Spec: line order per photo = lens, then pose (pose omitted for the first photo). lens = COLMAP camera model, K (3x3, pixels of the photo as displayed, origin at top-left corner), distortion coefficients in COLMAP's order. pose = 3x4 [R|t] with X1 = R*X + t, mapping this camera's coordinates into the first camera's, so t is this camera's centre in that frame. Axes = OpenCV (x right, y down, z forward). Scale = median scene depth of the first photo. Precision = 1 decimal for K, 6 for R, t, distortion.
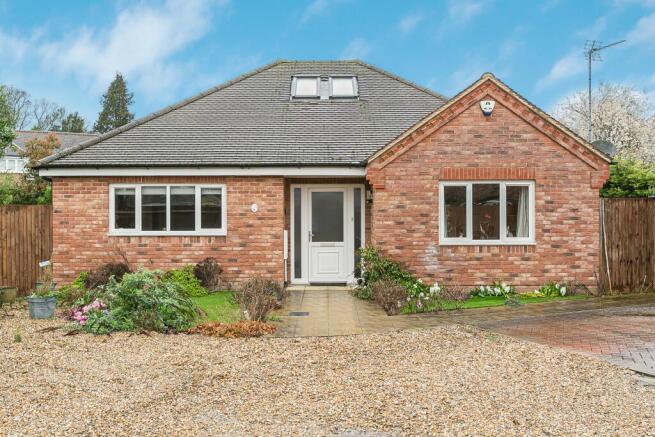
lens RADIAL K [[648.6, 0, 328.5], [0, 648.6, 215.3], [0, 0, 1]] dist [-0.014027, 0.000000]
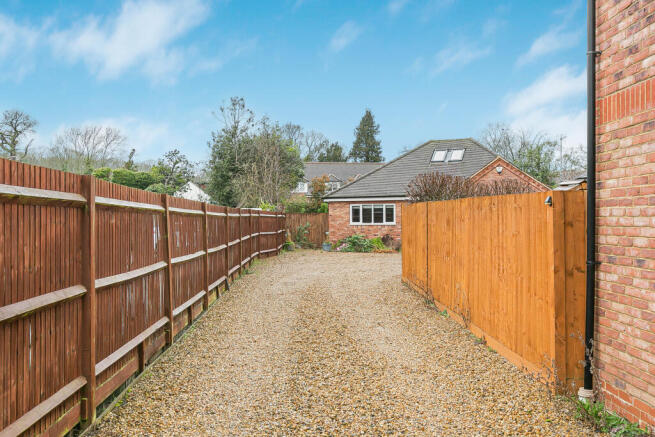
lens RADIAL K [[648.6, 0, 327.5], [0, 648.6, 218.9], [0, 0, 1]] dist [-0.014027, 0.000000]
pose [[0.926308, -0.006667, -0.376707, 0.515967], [0.004073, 0.999962, -0.007682, 0.026531], [0.376744, 0.005582, 0.926301, -1.328636]]
